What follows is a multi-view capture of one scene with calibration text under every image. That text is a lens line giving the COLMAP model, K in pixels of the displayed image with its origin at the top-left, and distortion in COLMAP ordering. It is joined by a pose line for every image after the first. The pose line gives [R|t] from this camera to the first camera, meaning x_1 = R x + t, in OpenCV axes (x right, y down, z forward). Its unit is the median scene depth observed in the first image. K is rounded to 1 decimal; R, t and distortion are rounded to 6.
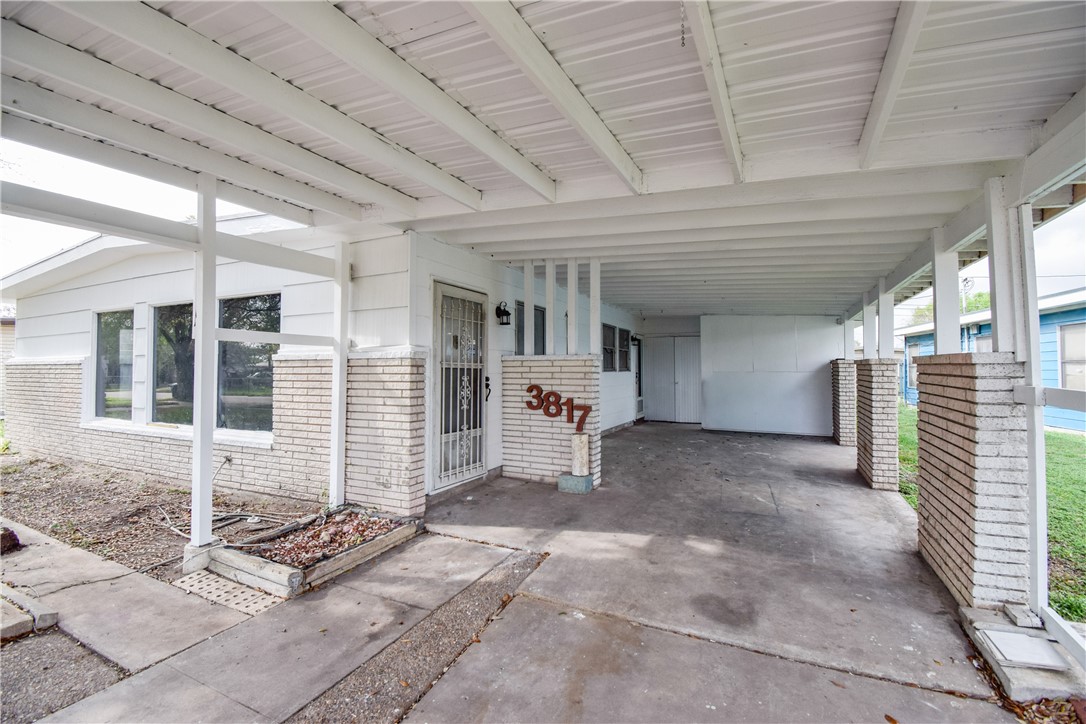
lens RADIAL K [[484.6, 0, 546.9], [0, 484.6, 358.4], [0, 0, 1]] dist [0.020983, -0.023505]
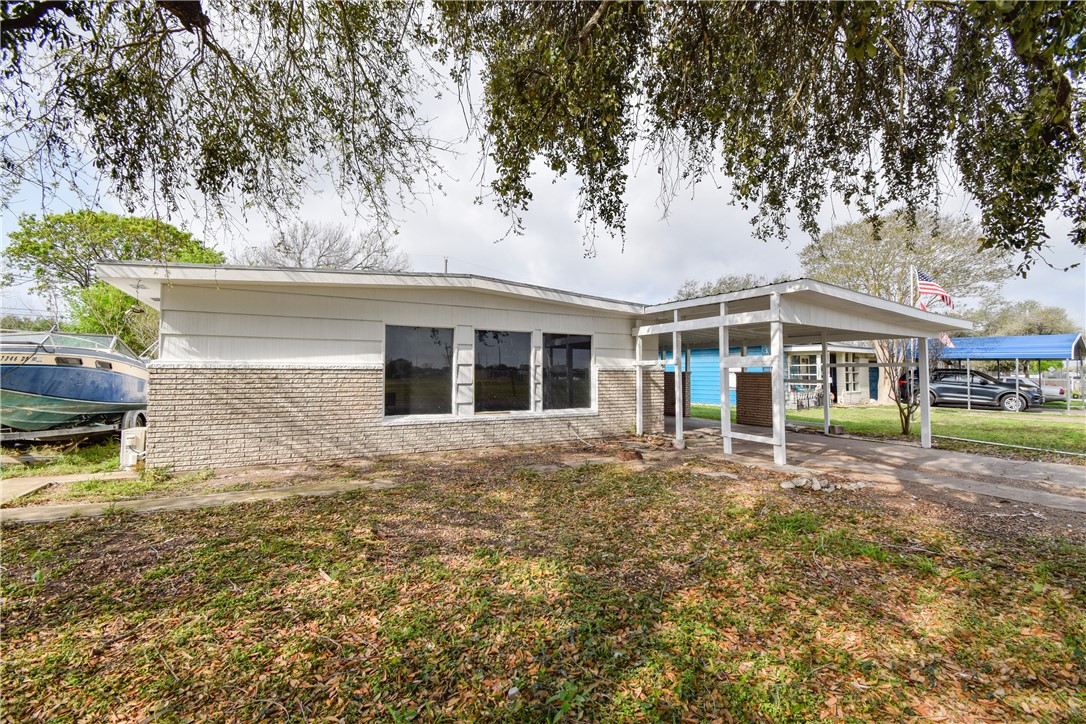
lens RADIAL K [[484.6, 0, 546.9], [0, 484.6, 358.4], [0, 0, 1]] dist [0.020983, -0.023505]
pose [[0.568377, 0.030848, 0.822190, -2.059329], [-0.020645, 0.999517, -0.023229, 0.004822], [-0.822509, -0.003771, 0.568739, 0.044127]]
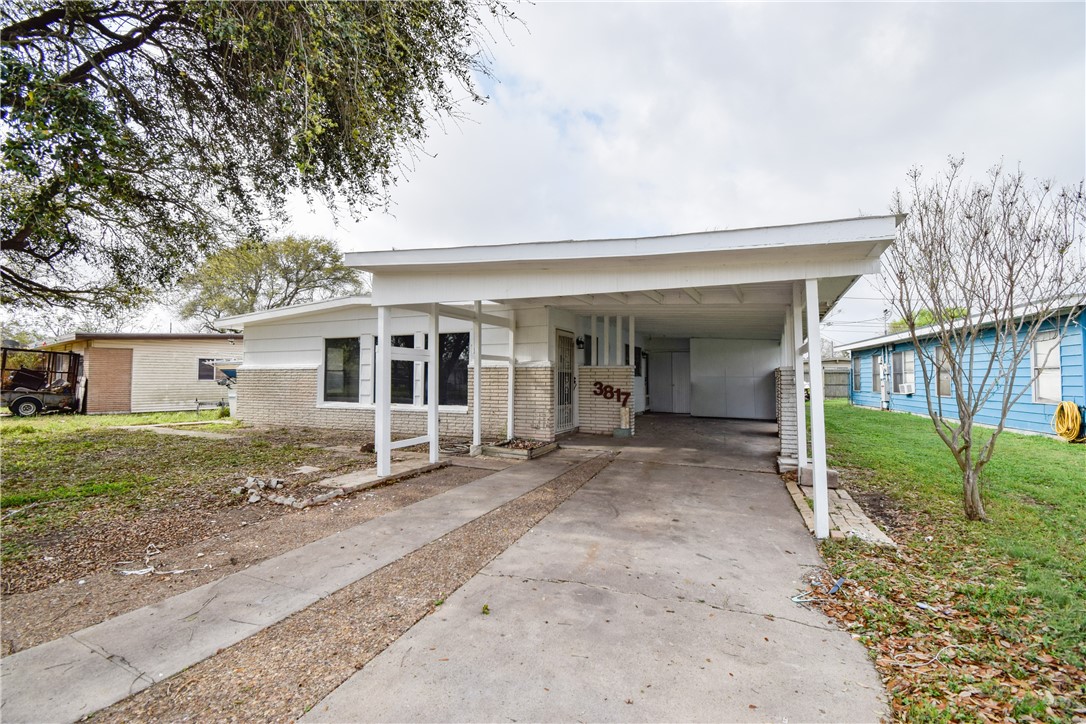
lens RADIAL K [[484.6, 0, 546.9], [0, 484.6, 358.4], [0, 0, 1]] dist [0.020983, -0.023505]
pose [[0.999919, 0.005058, 0.011691, -0.241596], [-0.004865, 0.999852, -0.016489, -0.002829], [-0.011773, 0.016431, 0.999796, -0.838395]]
